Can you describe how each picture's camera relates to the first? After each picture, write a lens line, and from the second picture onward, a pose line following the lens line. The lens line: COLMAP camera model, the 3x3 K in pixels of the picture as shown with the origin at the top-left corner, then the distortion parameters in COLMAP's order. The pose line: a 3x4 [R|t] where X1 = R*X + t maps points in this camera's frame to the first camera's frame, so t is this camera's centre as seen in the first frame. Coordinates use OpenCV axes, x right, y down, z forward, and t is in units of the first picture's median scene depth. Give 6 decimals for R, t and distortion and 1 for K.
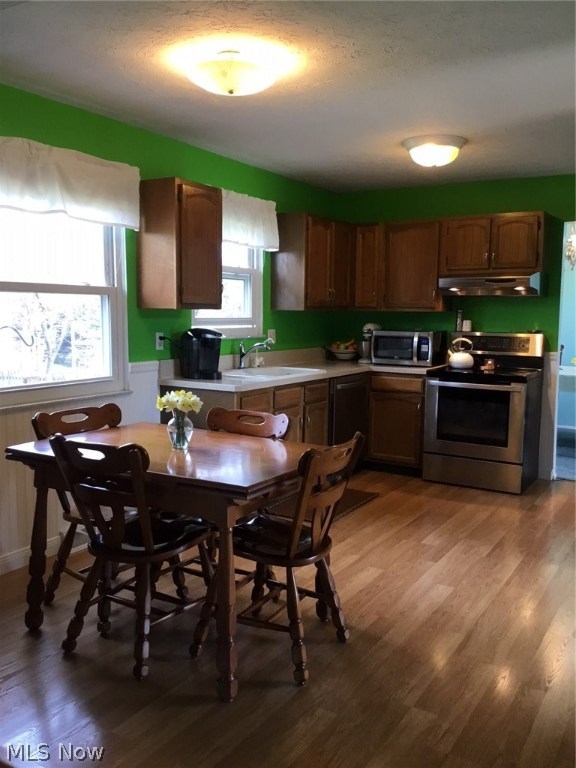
lens RADIAL K [[688.8, 0, 286.0], [0, 688.8, 386.0], [0, 0, 1]] dist [0.113361, -0.236608]
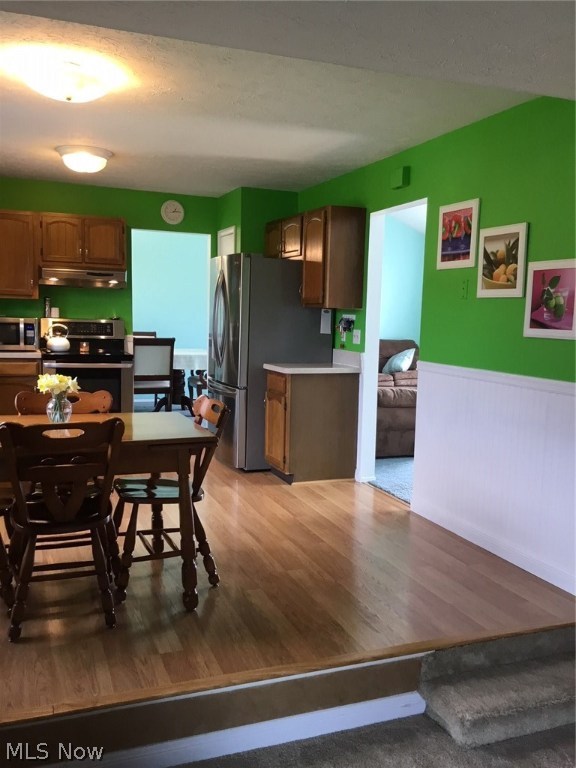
lens RADIAL K [[688.8, 0, 286.0], [0, 688.8, 386.0], [0, 0, 1]] dist [0.113361, -0.236608]
pose [[0.619665, -0.080786, 0.780698, -0.422174], [0.066348, 0.996520, 0.050457, -0.002657], [-0.782057, 0.020531, 0.622869, 0.033448]]
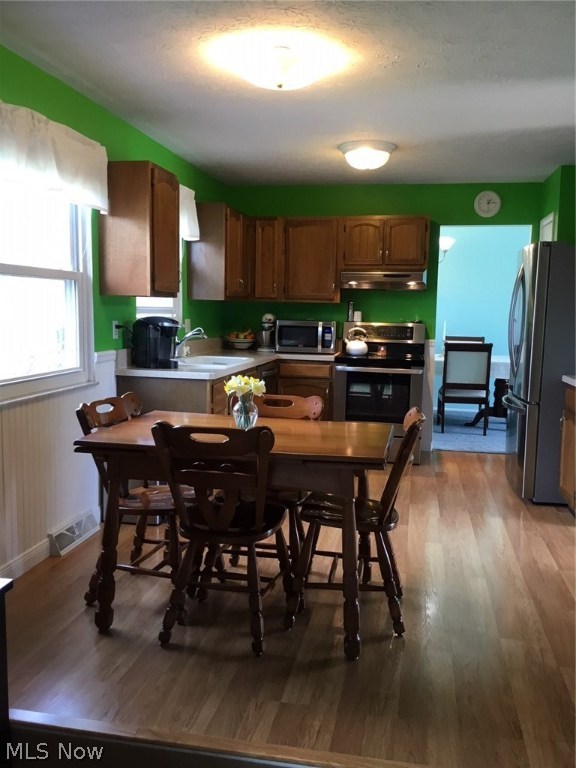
lens RADIAL K [[688.8, 0, 286.0], [0, 688.8, 386.0], [0, 0, 1]] dist [0.113361, -0.236608]
pose [[0.940560, -0.031479, 0.338166, -0.241908], [0.028350, 0.999497, 0.014191, 0.005270], [-0.338442, -0.003760, 0.940980, 0.010843]]
